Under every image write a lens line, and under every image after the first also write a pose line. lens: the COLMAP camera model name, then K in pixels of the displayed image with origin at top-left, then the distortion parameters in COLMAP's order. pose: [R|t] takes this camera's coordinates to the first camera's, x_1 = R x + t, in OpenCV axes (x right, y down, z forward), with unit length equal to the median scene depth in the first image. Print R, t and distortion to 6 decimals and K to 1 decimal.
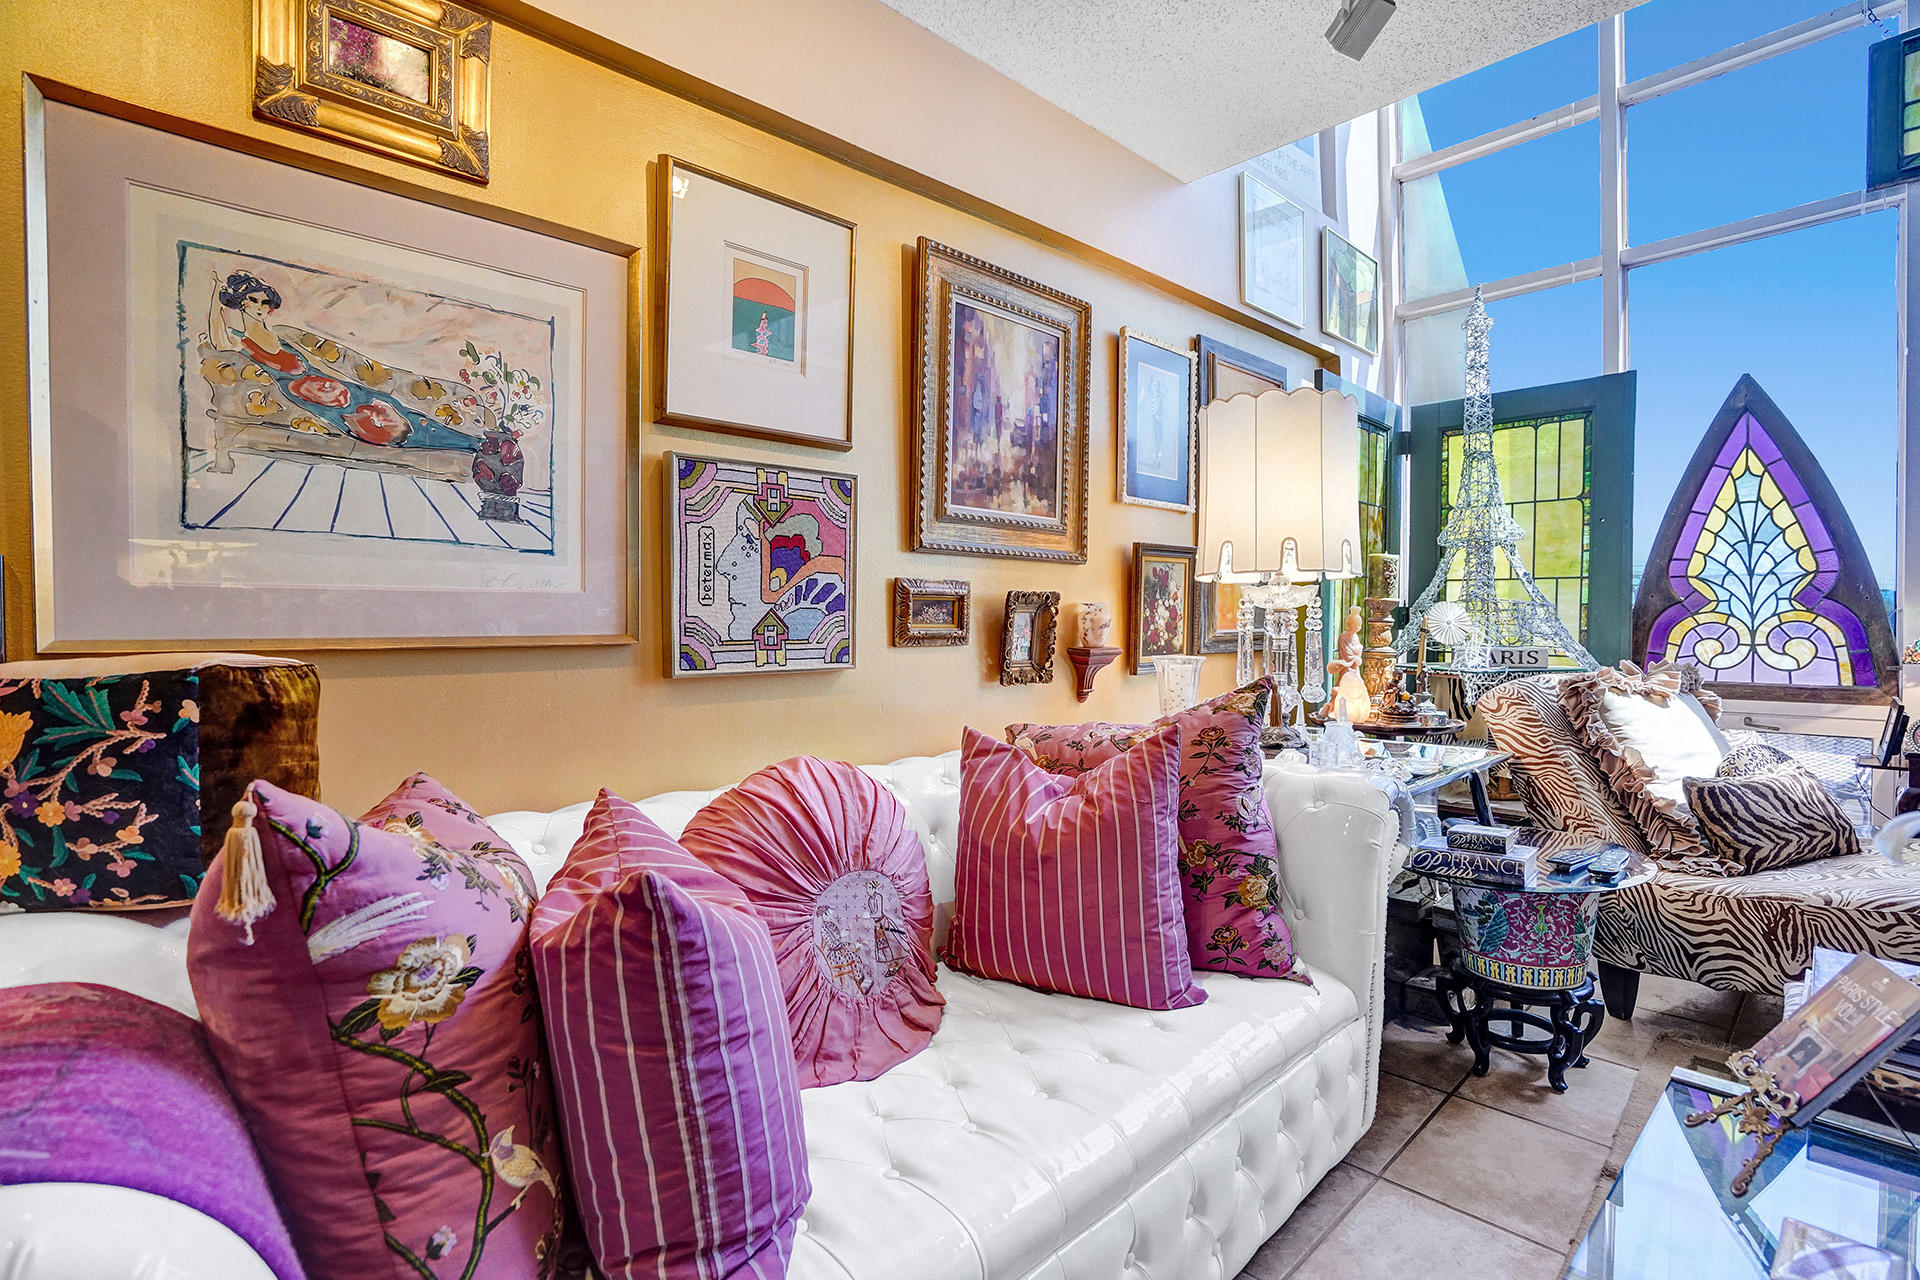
lens RADIAL K [[902.9, 0, 956.6], [0, 902.9, 635.9], [0, 0, 1]] dist [-0.064517, 0.028311]
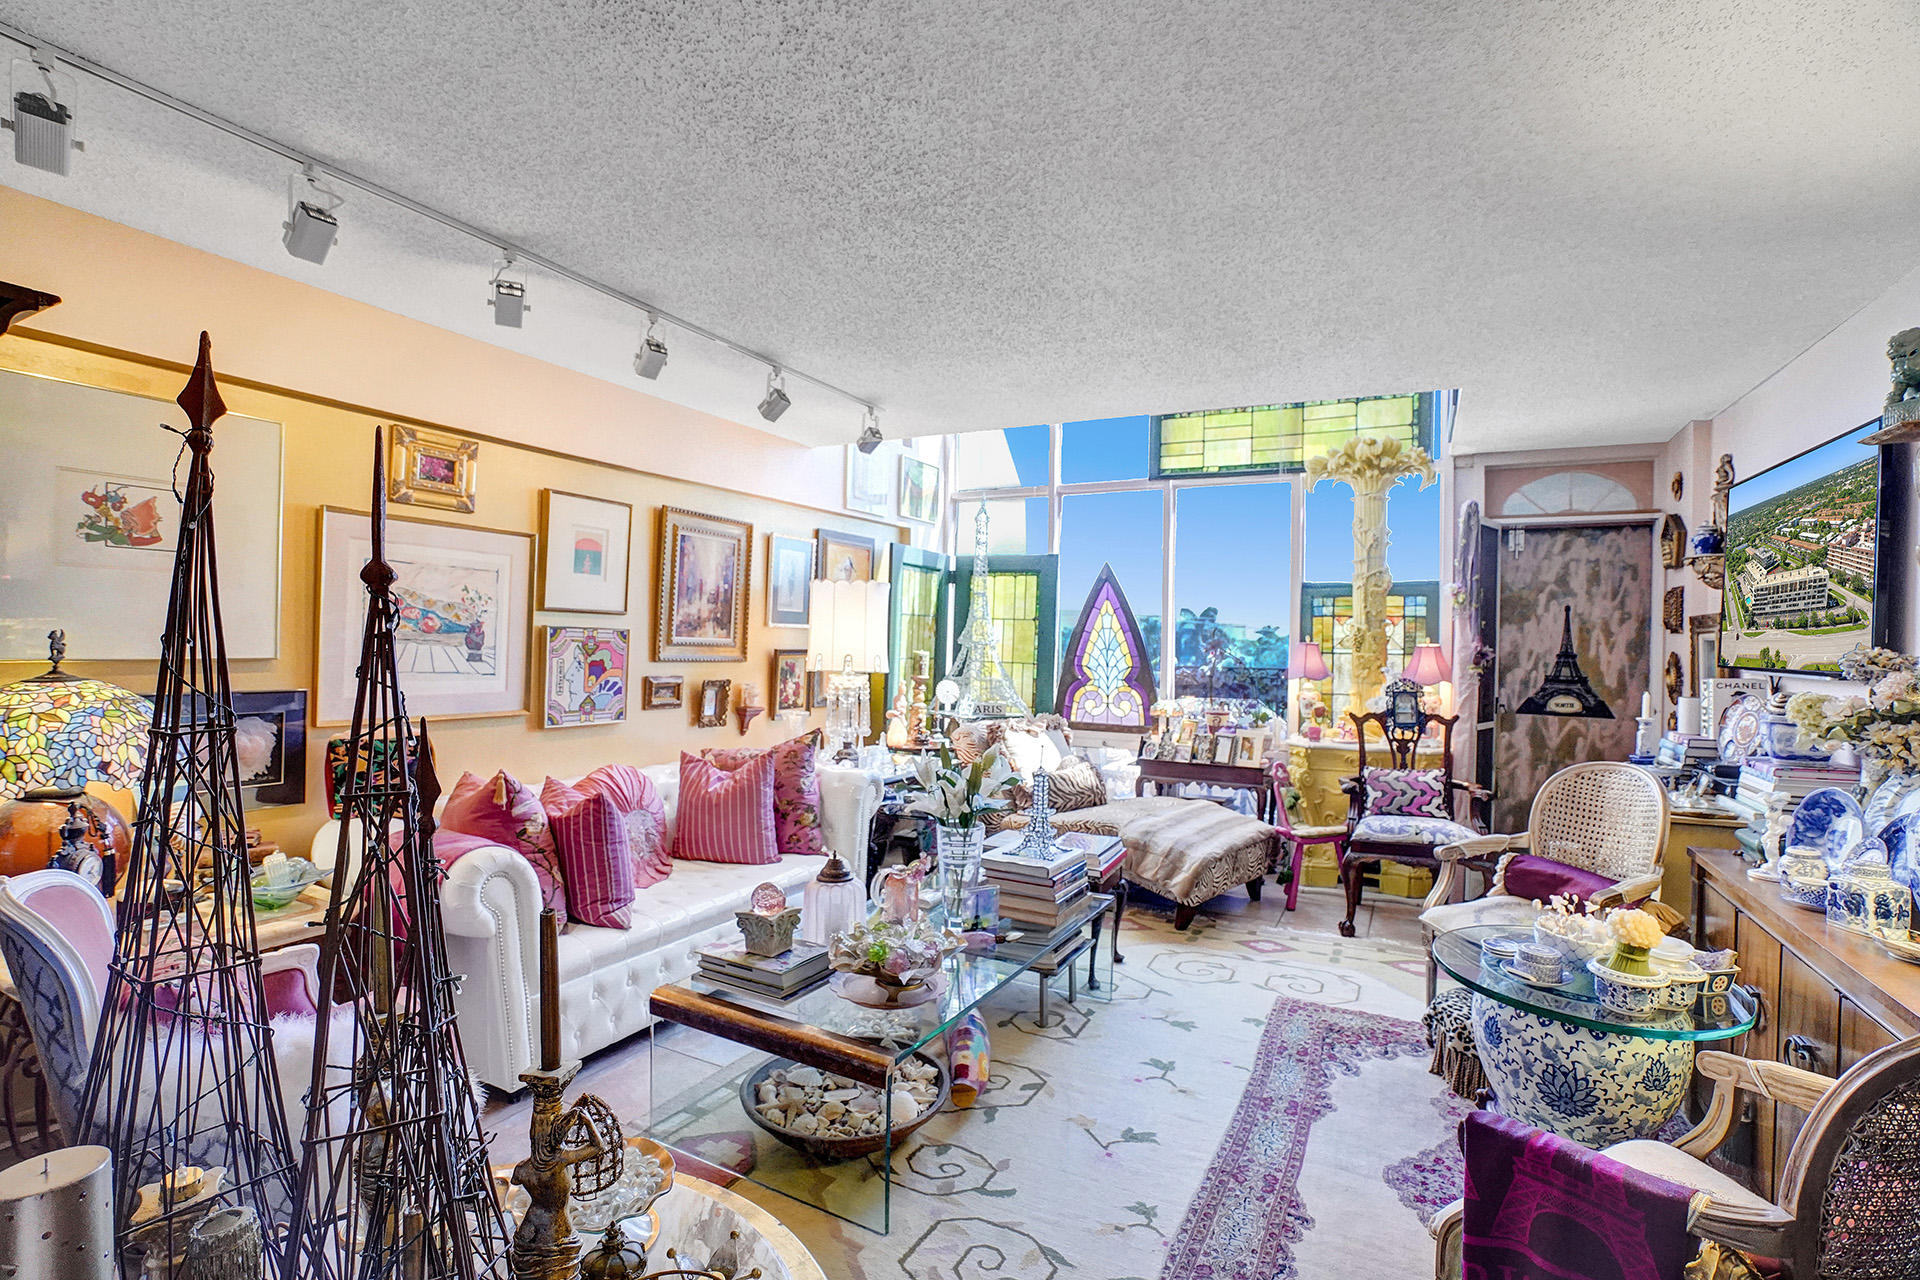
lens RADIAL K [[893.2, 0, 951.1], [0, 893.2, 643.1], [0, 0, 1]] dist [-0.063170, 0.024339]
pose [[0.946630, 0.026319, 0.321247, -0.060384], [-0.022416, 0.999623, -0.015844, -0.120428], [-0.321543, 0.007798, 0.946863, -1.075635]]
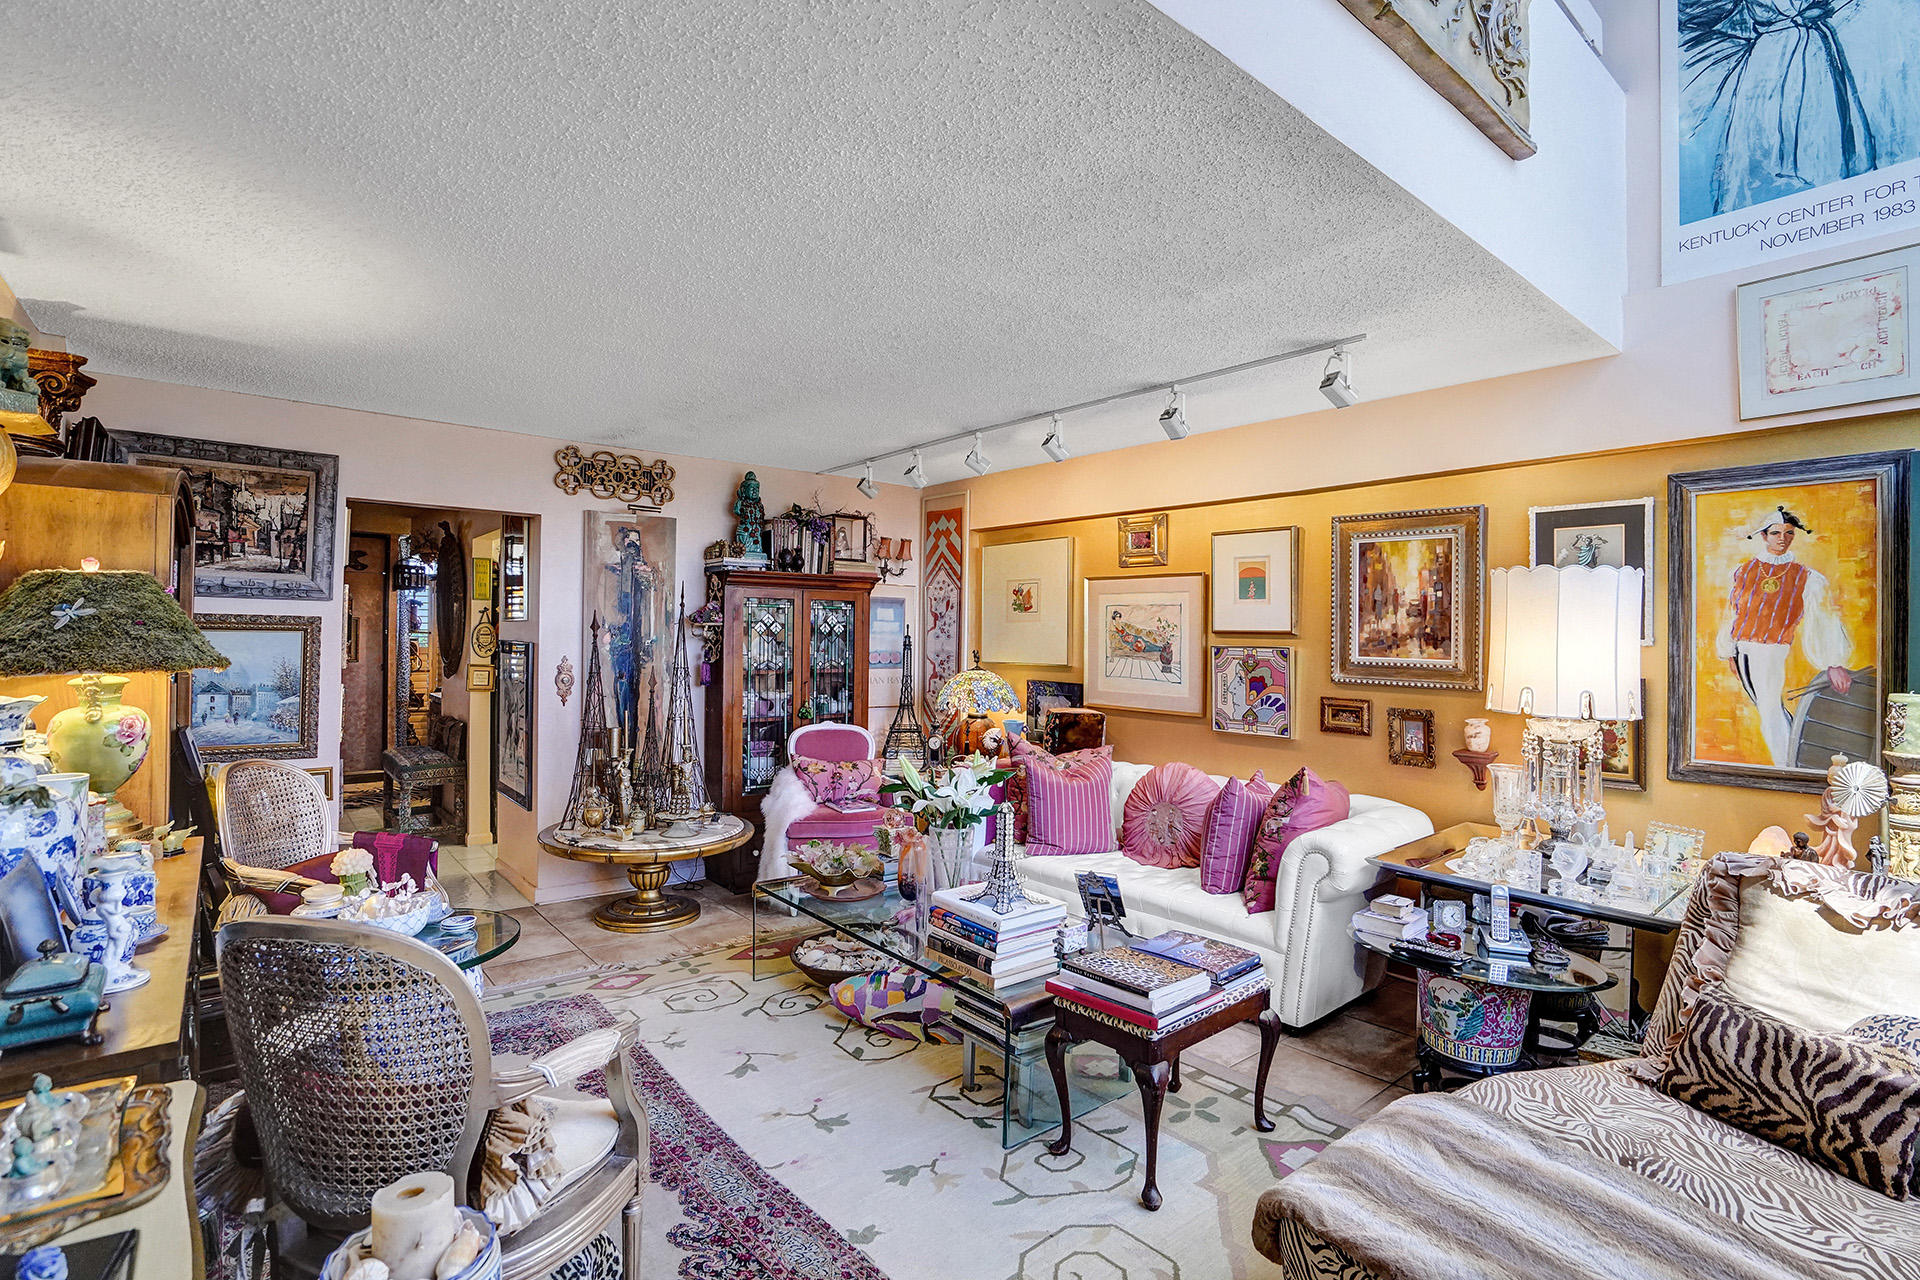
lens RADIAL K [[902.9, 0, 956.6], [0, 902.9, 635.9], [0, 0, 1]] dist [-0.064517, 0.028311]
pose [[-0.061785, 0.006405, -0.998069, 1.894416], [-0.027745, 0.999582, 0.008132, -0.187430], [0.997704, 0.028194, -0.061582, 0.326435]]
